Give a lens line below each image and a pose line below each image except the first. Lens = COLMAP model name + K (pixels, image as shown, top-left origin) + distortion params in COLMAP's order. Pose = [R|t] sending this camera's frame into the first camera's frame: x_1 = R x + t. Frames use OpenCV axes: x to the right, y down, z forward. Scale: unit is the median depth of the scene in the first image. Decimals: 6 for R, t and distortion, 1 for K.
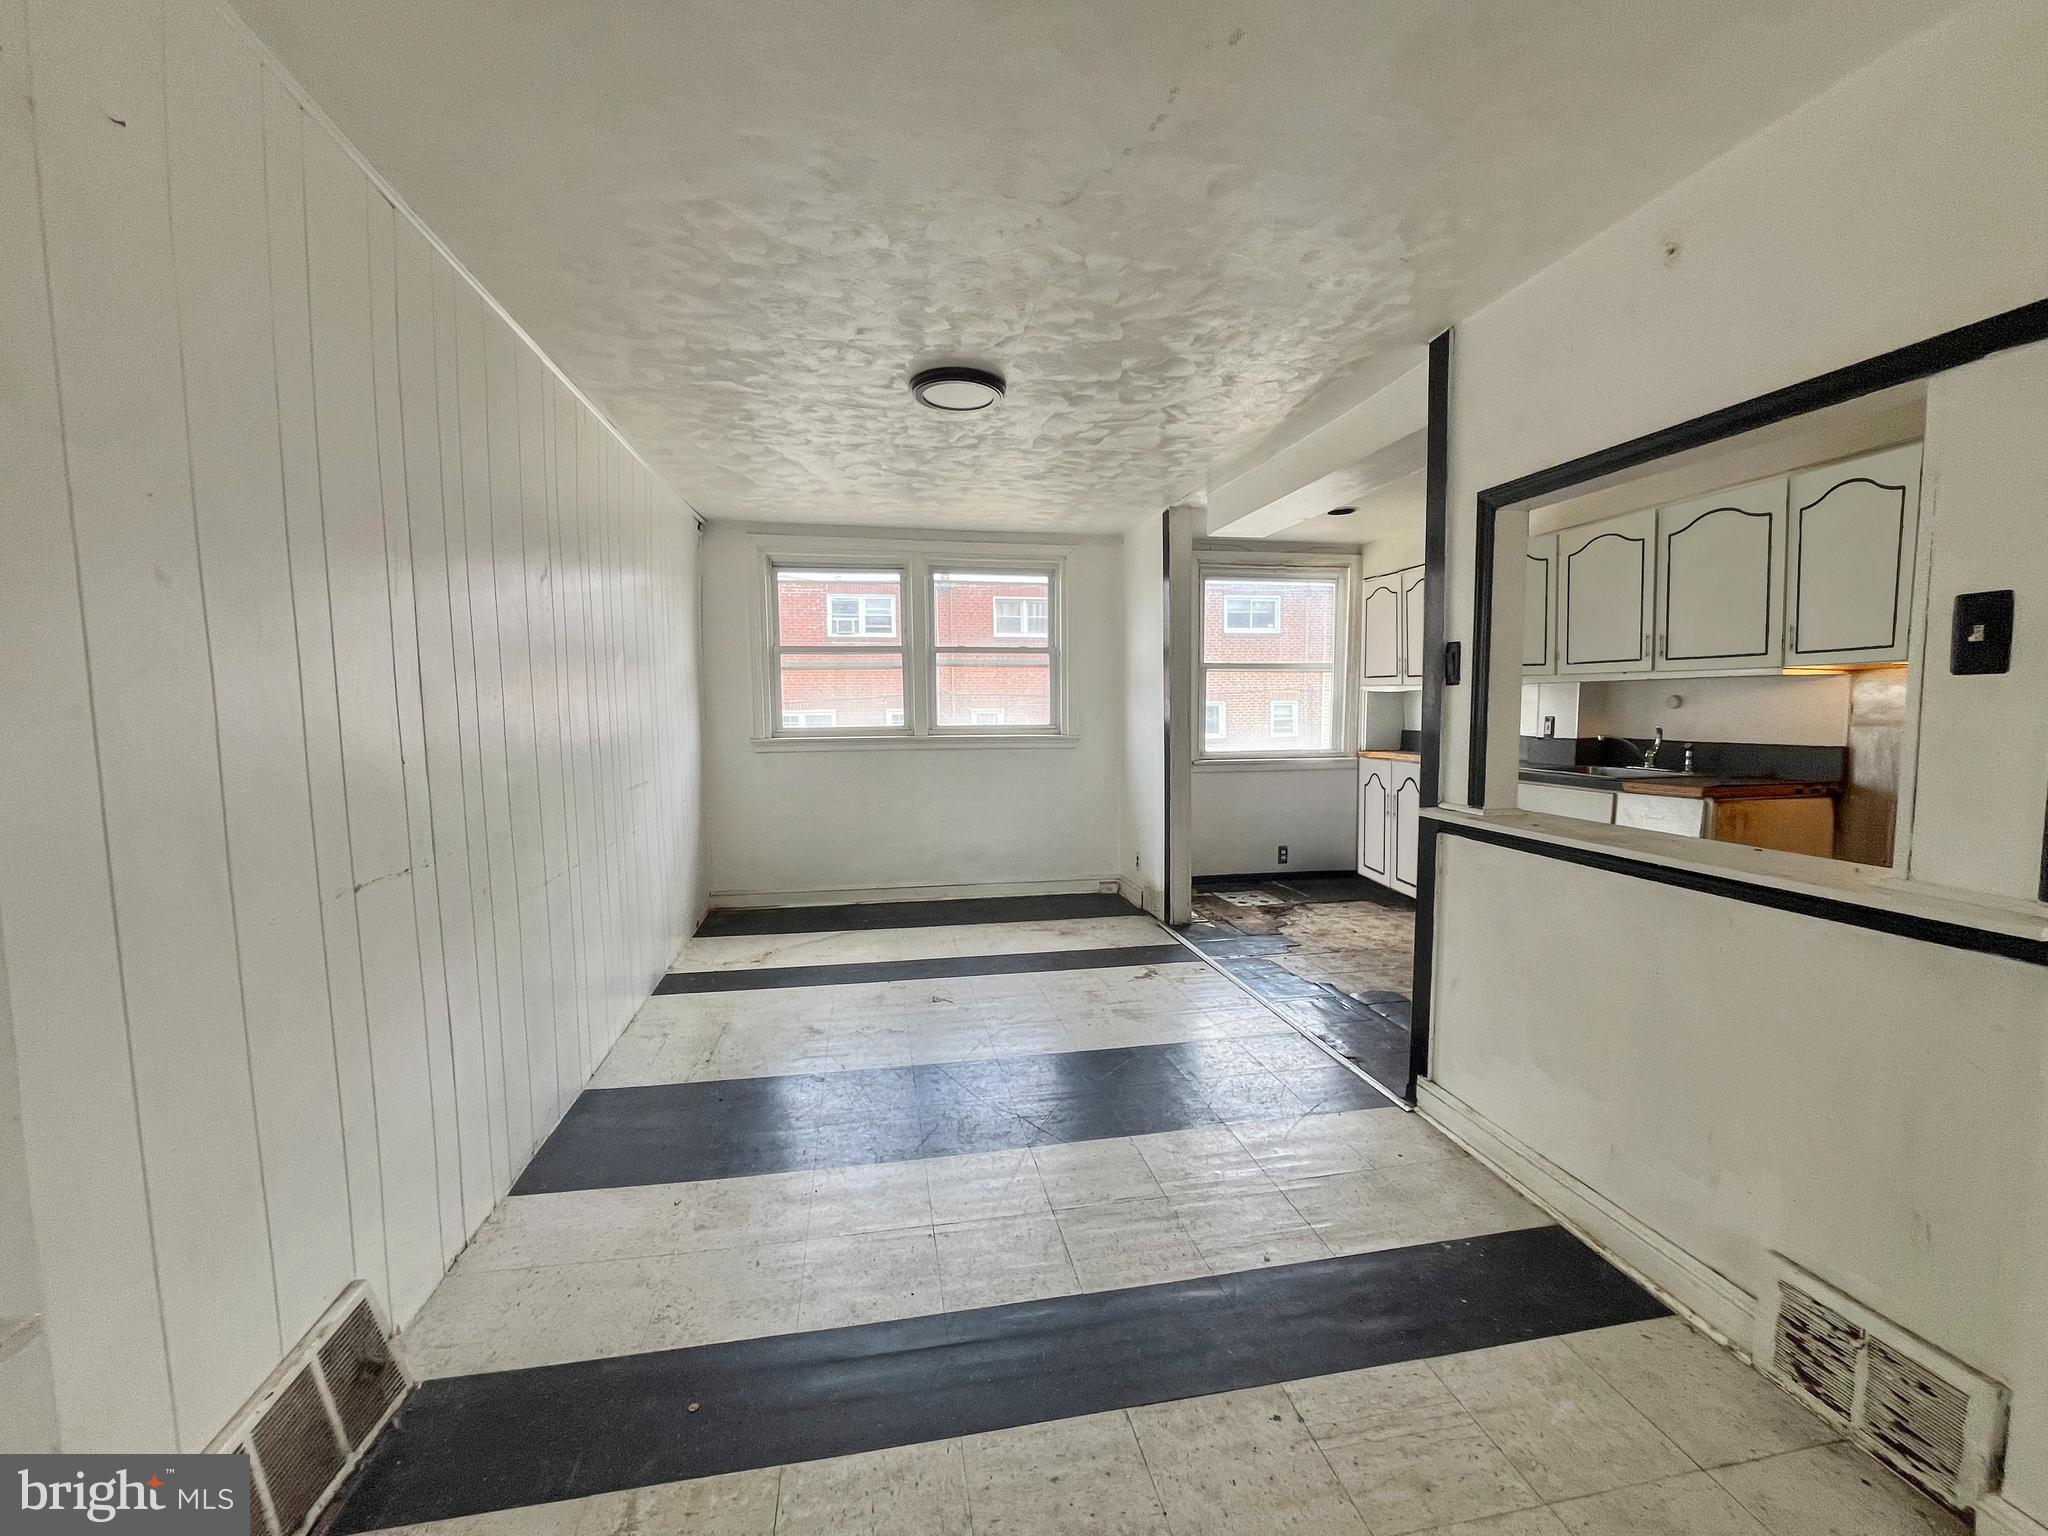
lens RADIAL K [[828.9, 0, 1024.5], [0, 828.9, 767.7], [0, 0, 1]] dist [-0.002386, 0.000071]
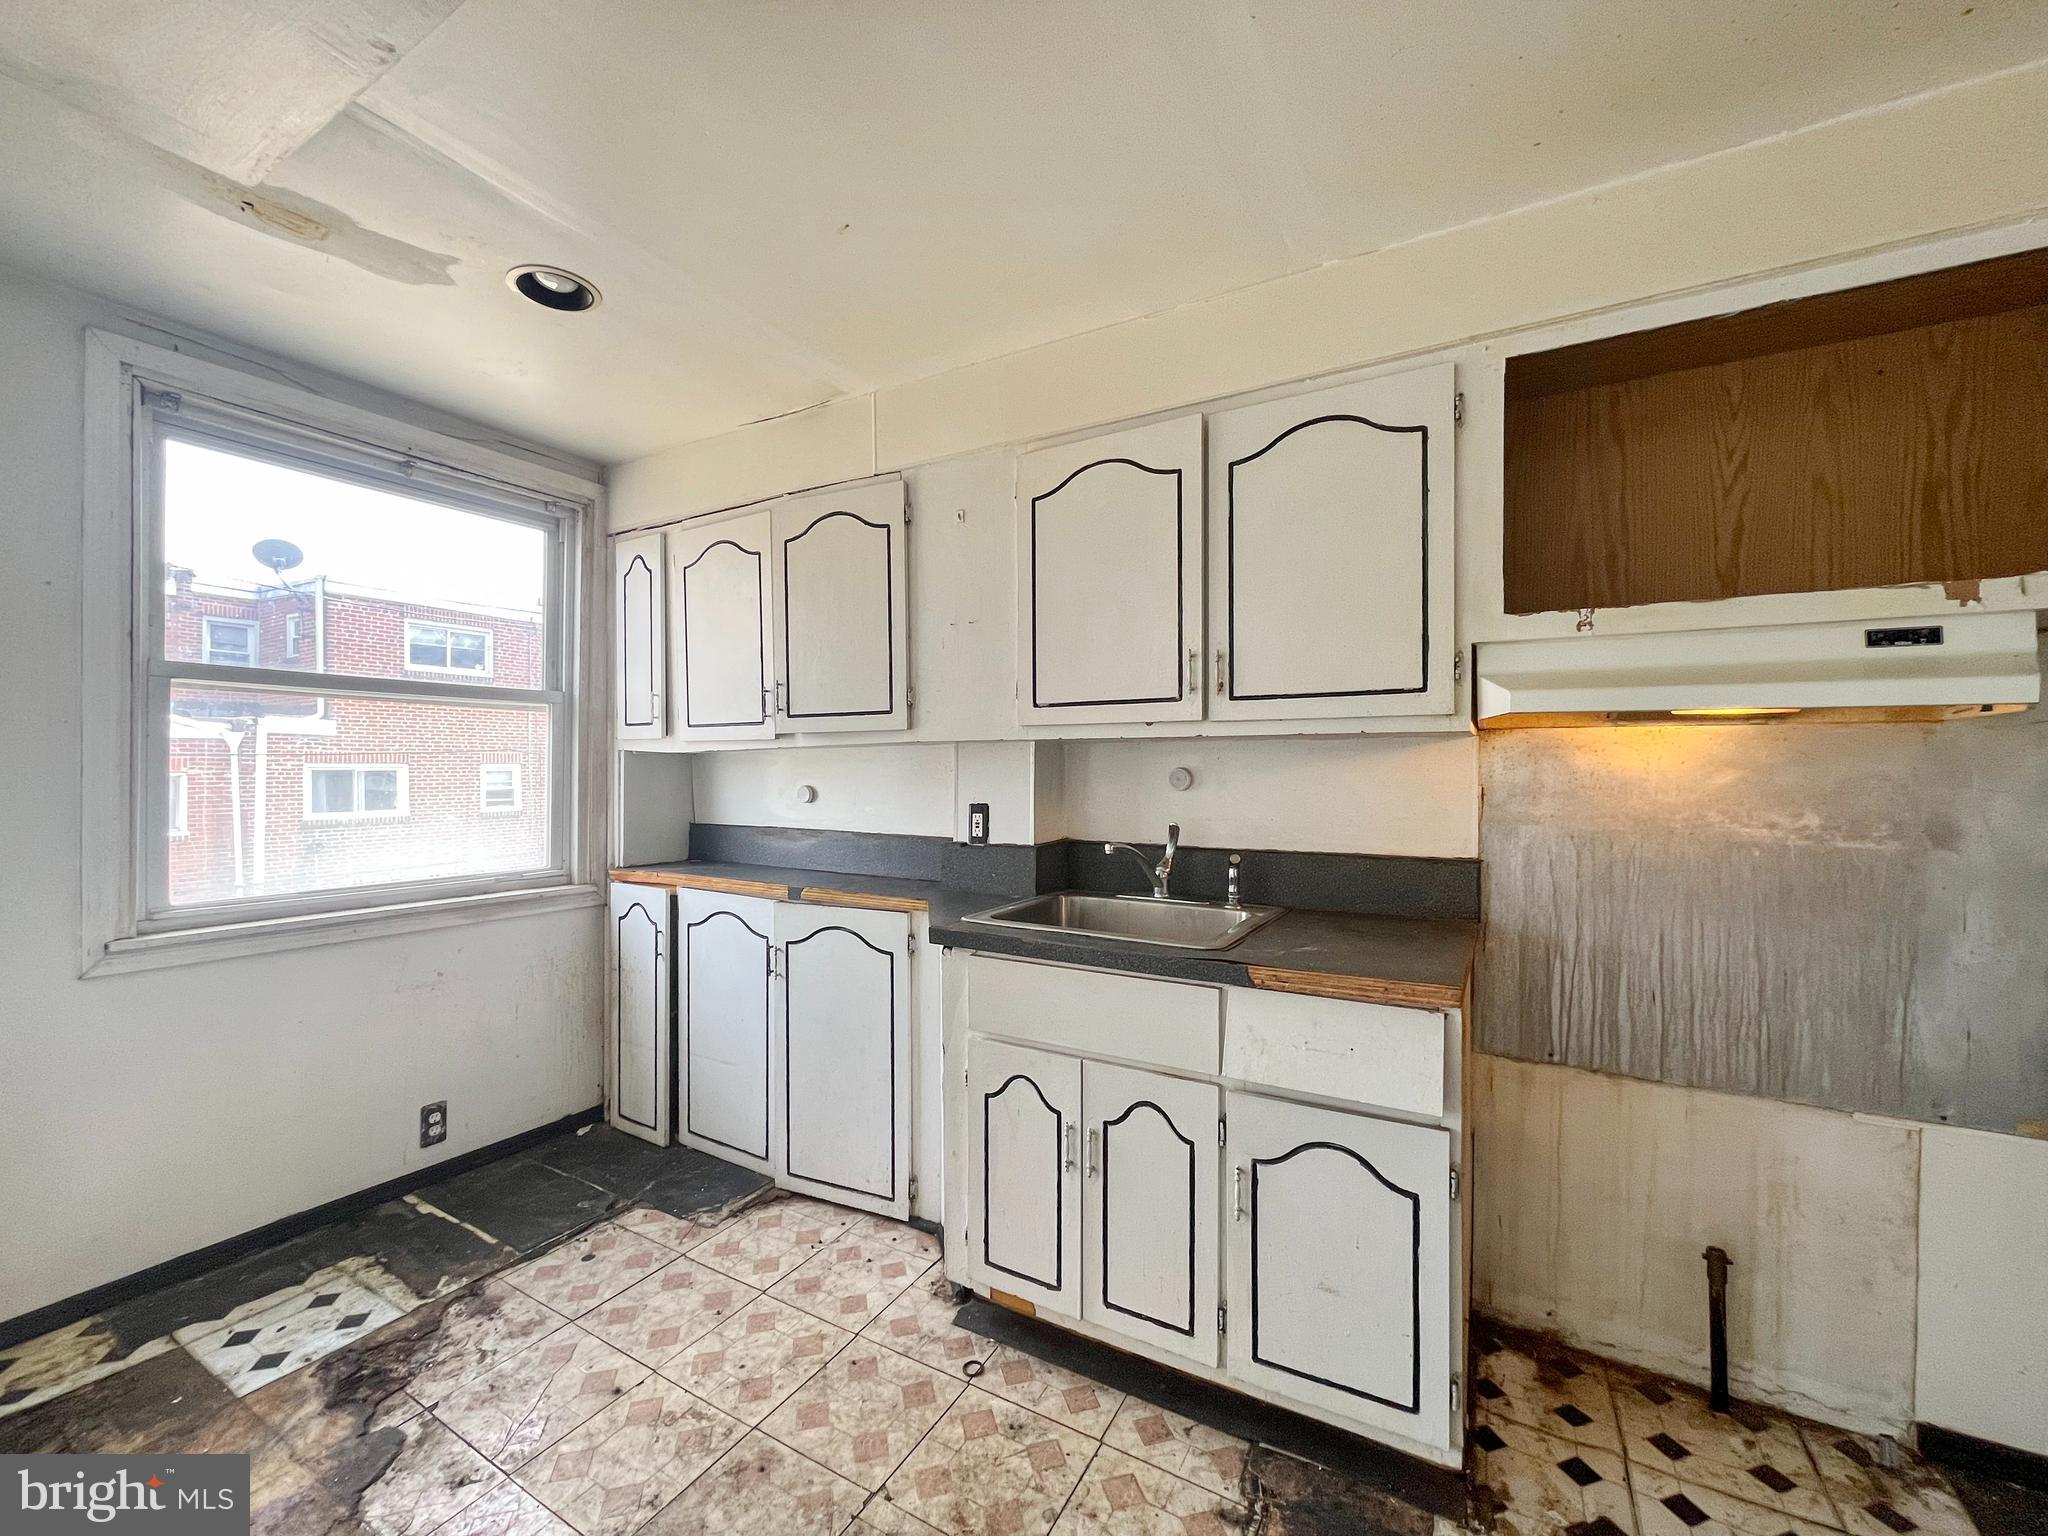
lens RADIAL K [[828.9, 0, 1029.7], [0, 828.9, 765.8], [0, 0, 1]] dist [-0.002386, 0.000071]
pose [[0.651061, 0.010812, 0.758948, 0.255824], [0.050249, 0.997091, -0.057311, -0.056282], [-0.757360, 0.075449, 0.648624, 0.652105]]
